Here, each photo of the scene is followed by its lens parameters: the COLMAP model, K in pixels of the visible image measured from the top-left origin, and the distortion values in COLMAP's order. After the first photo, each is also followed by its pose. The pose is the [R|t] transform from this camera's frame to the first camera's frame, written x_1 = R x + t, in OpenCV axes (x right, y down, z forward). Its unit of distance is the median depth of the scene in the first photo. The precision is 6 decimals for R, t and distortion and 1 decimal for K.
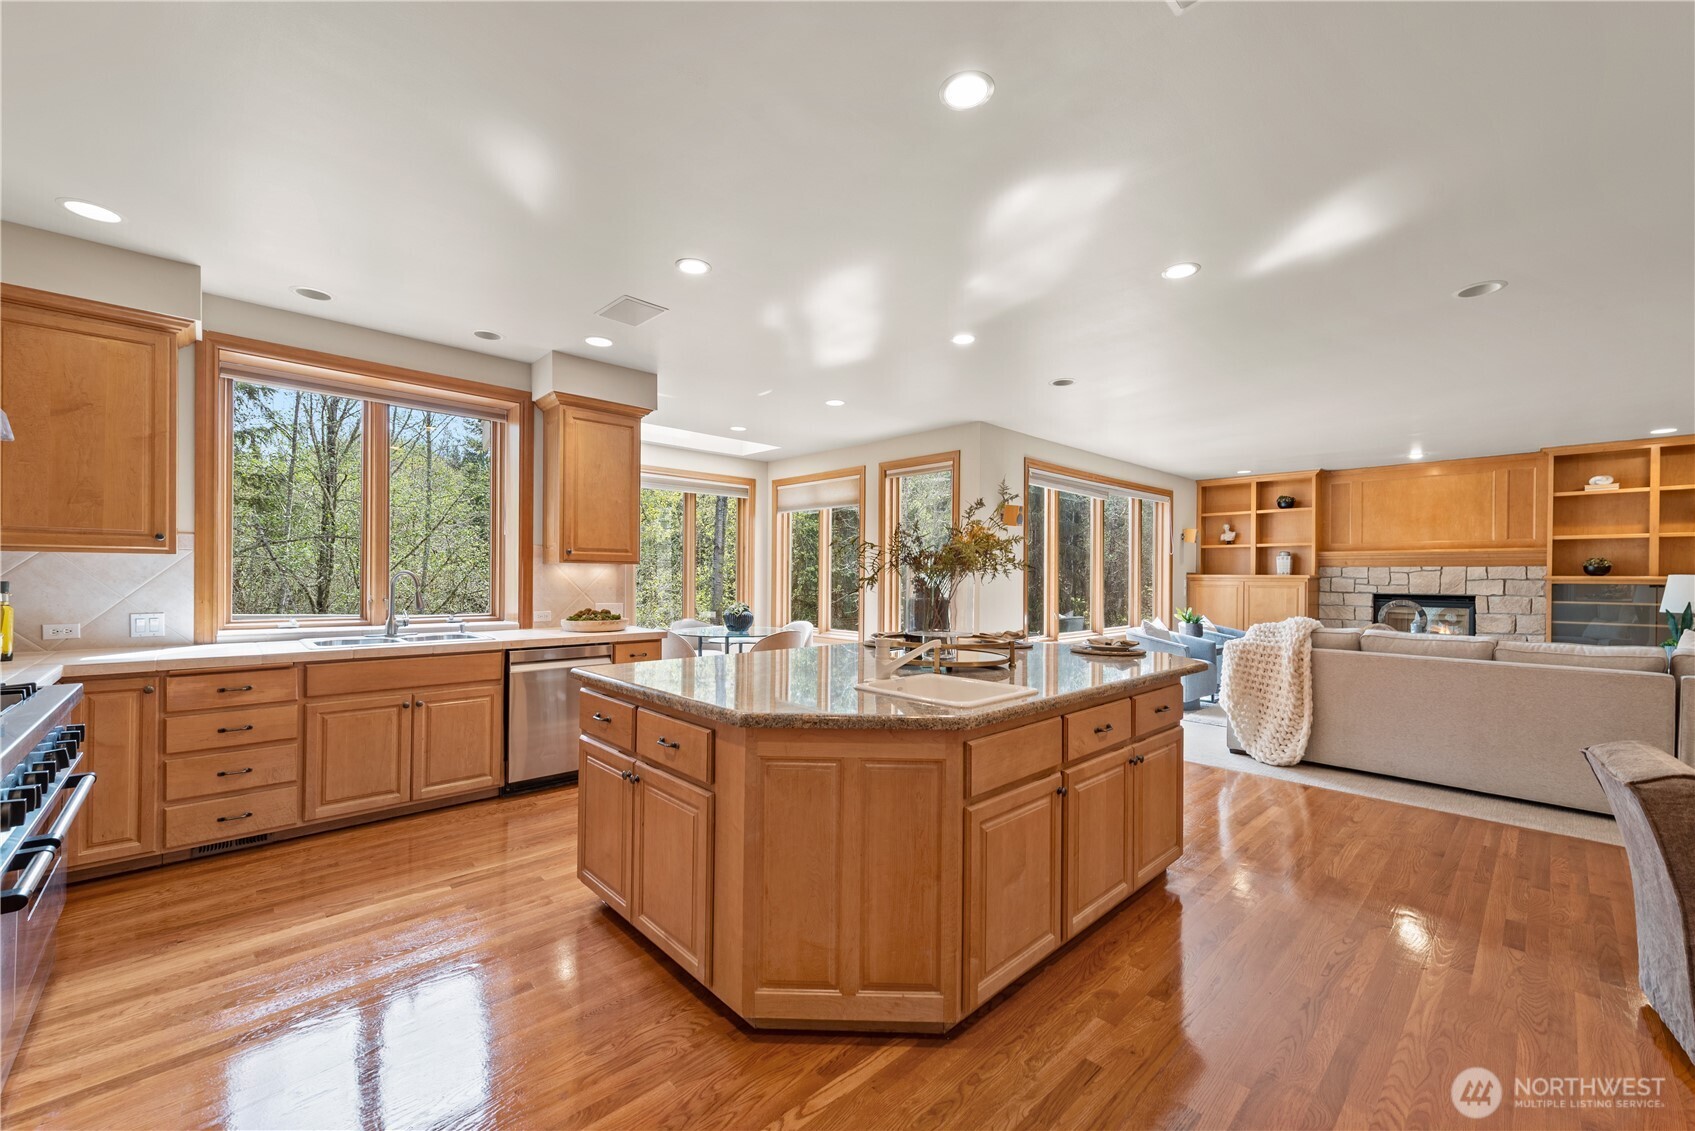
lens RADIAL K [[666.2, 0, 846.8], [0, 666.2, 569.5], [0, 0, 1]] dist [0.009753, -0.000629]
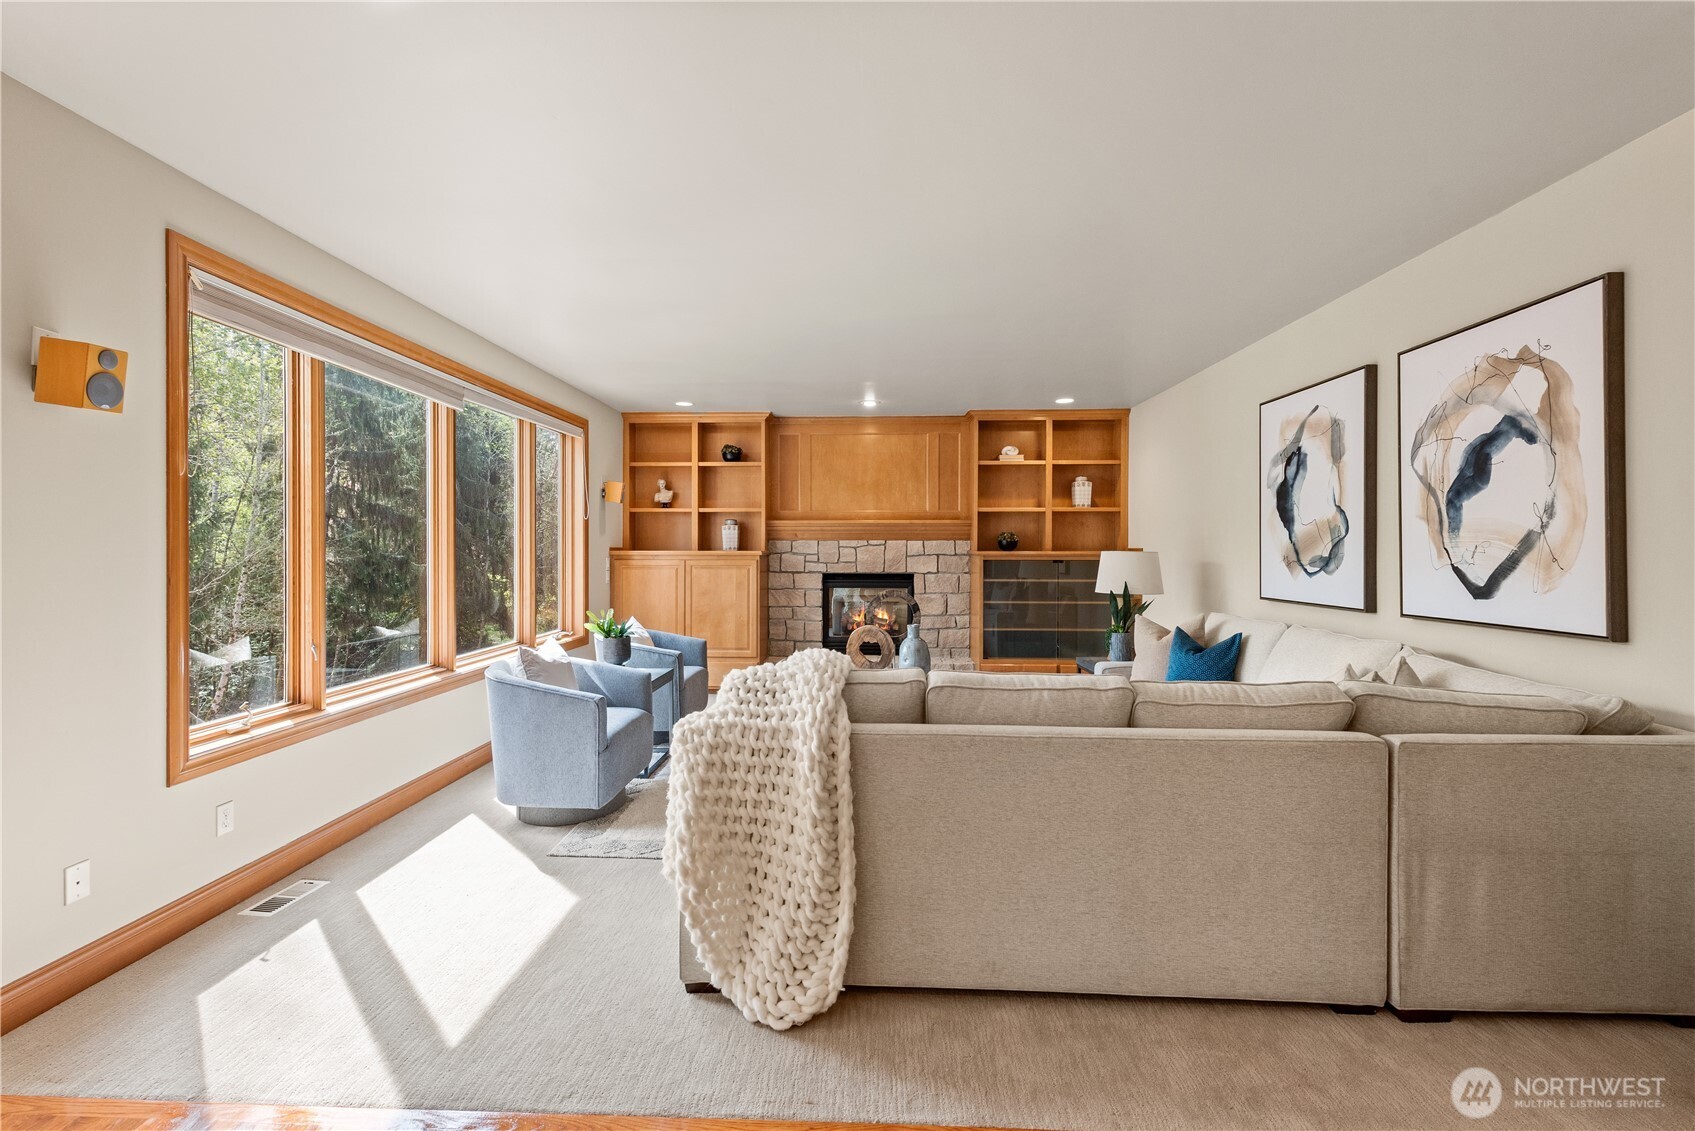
lens RADIAL K [[778.6, 0, 847.5], [0, 778.6, 565.5], [0, 0, 1]] dist [0.000982, 0.000037]
pose [[0.726973, -0.018404, 0.686419, 0.174114], [-0.003124, 0.999542, 0.030108, -0.001956], [-0.686659, -0.024032, 0.726582, 0.319985]]
